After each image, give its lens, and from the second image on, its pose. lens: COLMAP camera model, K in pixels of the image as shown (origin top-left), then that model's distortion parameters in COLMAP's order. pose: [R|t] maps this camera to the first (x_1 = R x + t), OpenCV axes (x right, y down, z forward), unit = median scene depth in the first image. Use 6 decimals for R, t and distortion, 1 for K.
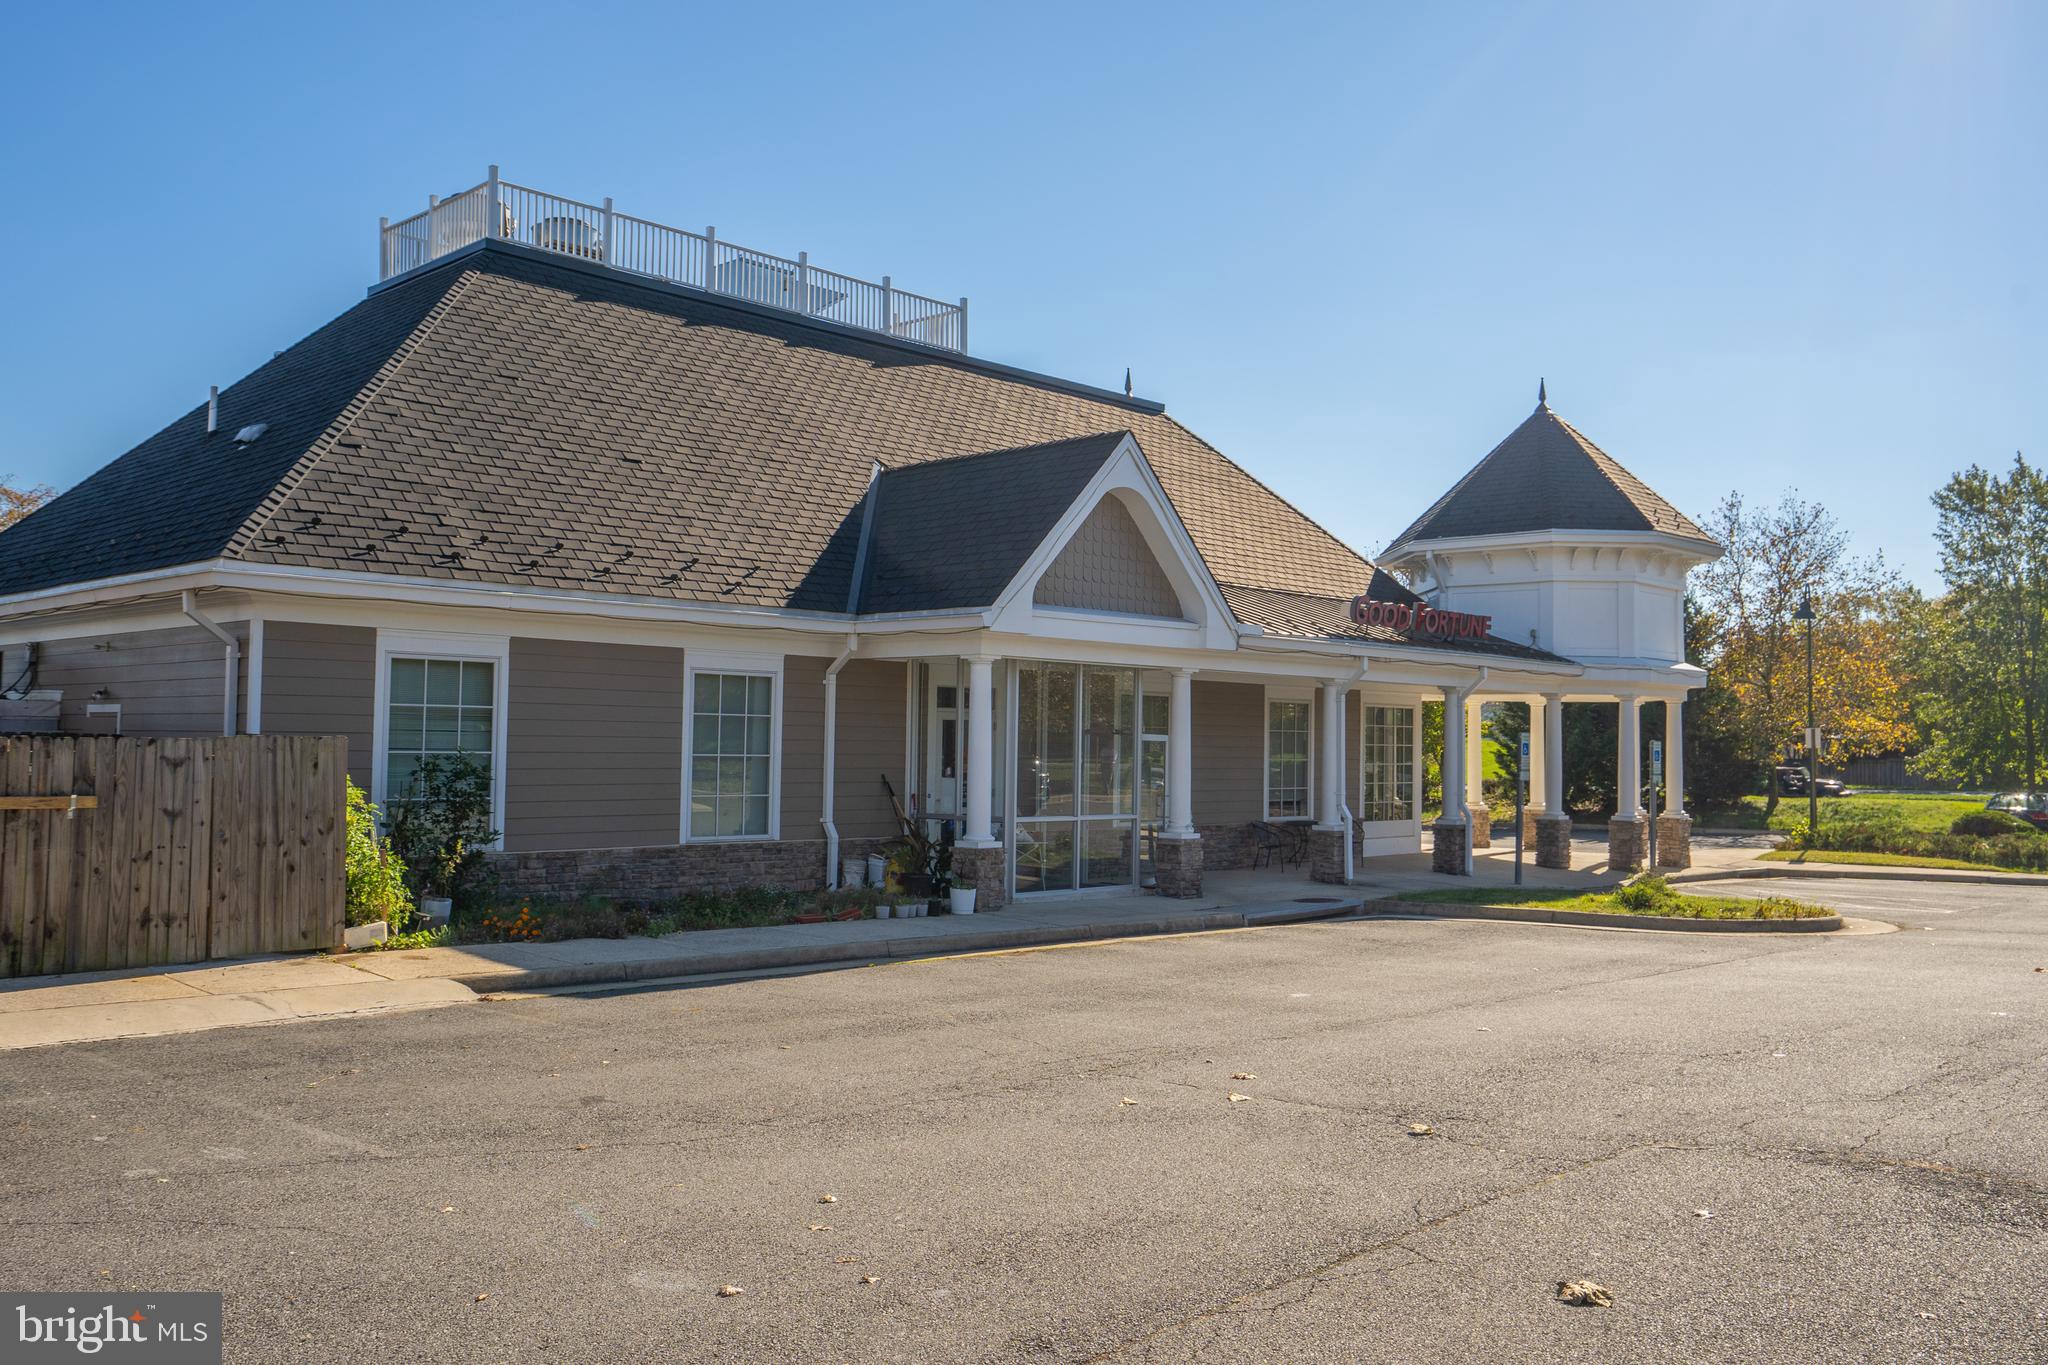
lens RADIAL K [[1569.4, 0, 1024.0], [0, 1569.4, 682.5], [0, 0, 1]] dist [0.012271, 0.010487]
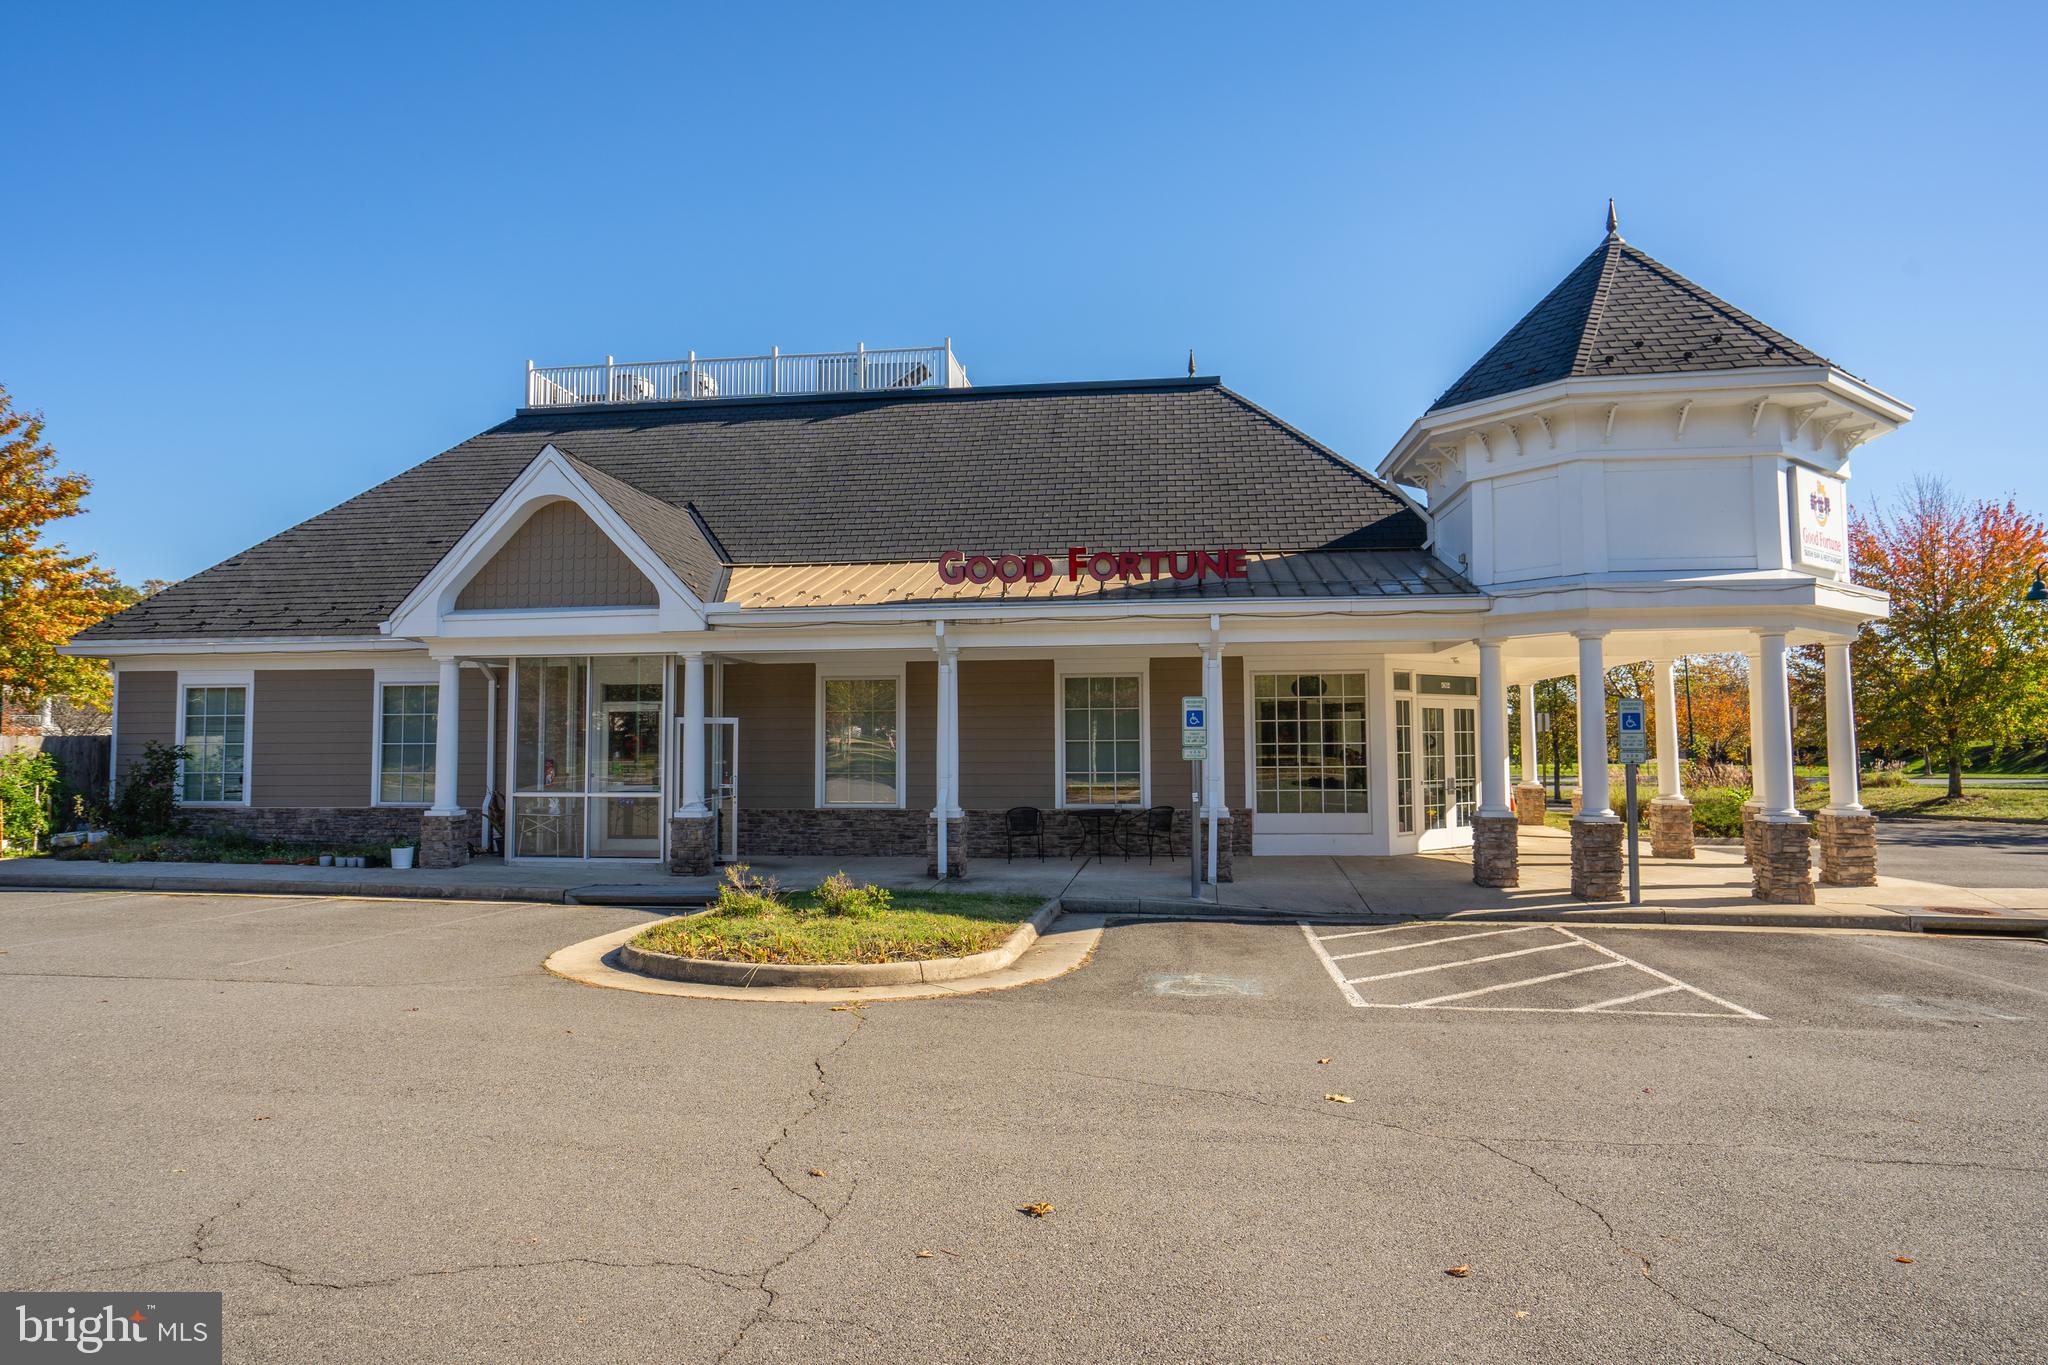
lens RADIAL K [[1138.6, 0, 1024.0], [0, 1138.6, 682.5], [0, 0, 1]] dist [-0.017036, 0.000128]
pose [[0.627605, -0.062717, -0.776001, 0.935546], [0.045467, 0.998001, -0.043887, 0.061239], [0.777203, -0.007739, 0.629203, 0.798368]]
